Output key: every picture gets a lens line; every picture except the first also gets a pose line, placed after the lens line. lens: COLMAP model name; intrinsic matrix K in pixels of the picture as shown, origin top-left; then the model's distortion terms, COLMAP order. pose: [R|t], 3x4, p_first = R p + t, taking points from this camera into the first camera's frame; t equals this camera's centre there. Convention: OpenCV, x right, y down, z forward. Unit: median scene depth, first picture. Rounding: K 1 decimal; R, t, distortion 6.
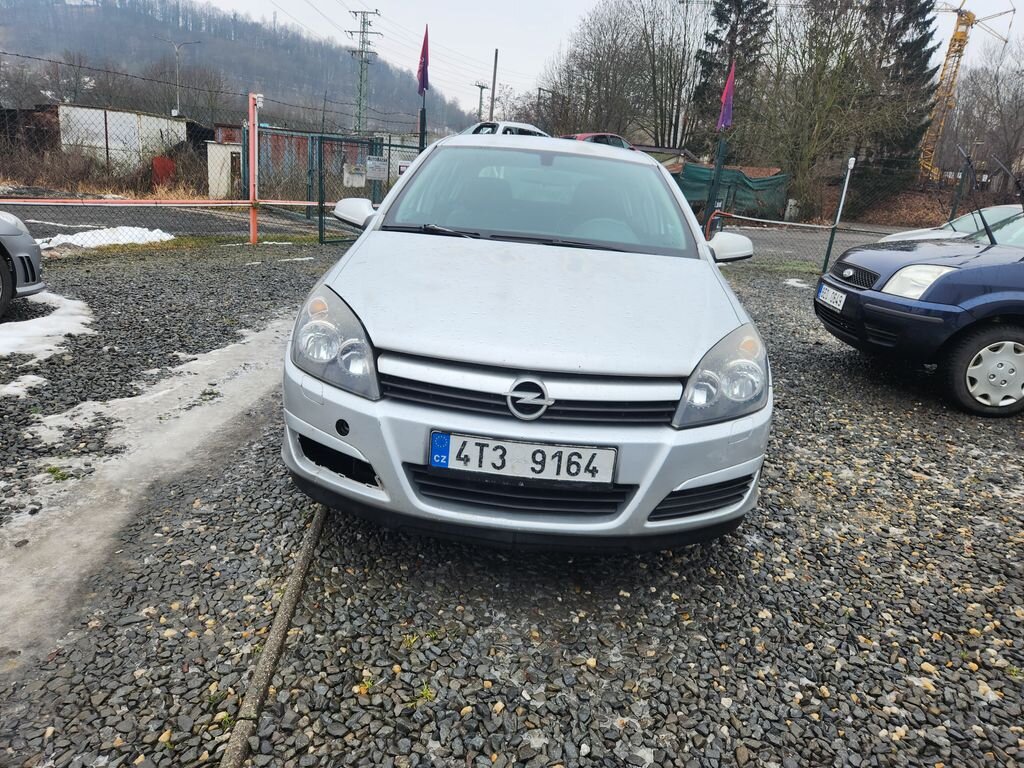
lens RADIAL K [[683.3, 0, 513.8], [0, 683.3, 376.9], [0, 0, 1]] dist [0.065762, -0.051852]
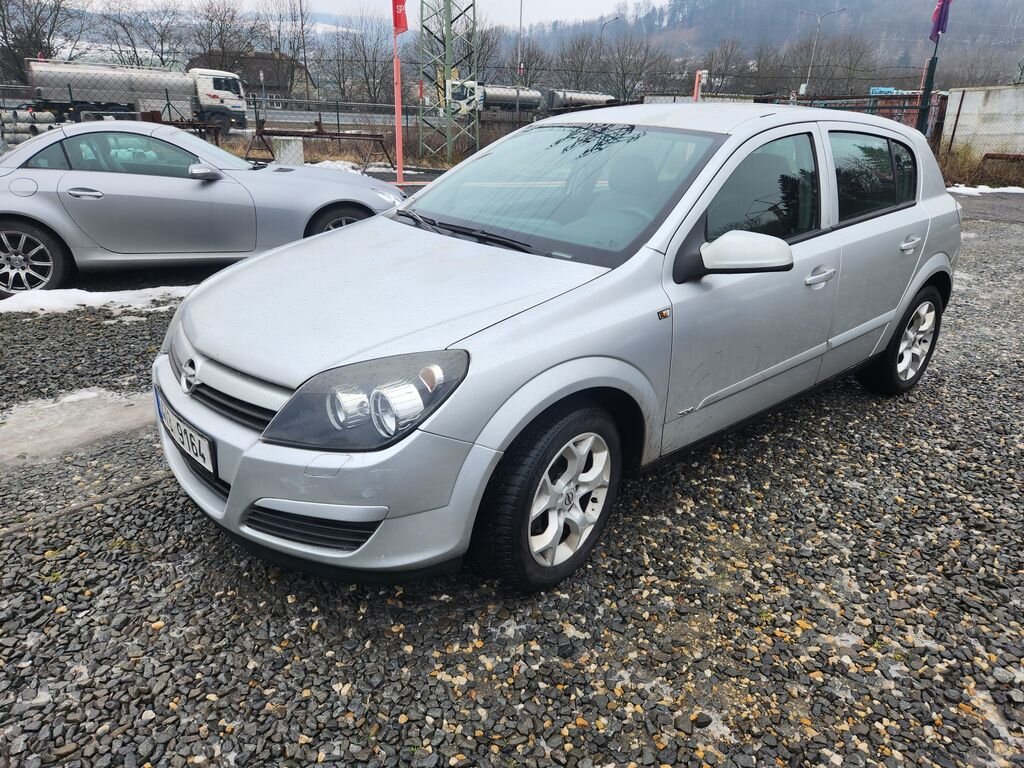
lens RADIAL K [[683.3, 0, 513.8], [0, 683.3, 376.9], [0, 0, 1]] dist [0.065762, -0.051852]
pose [[0.673483, 0.200224, -0.711569, 0.697175], [-0.174298, 0.978489, 0.110363, -0.105826], [0.718360, 0.049697, 0.693895, 0.373095]]
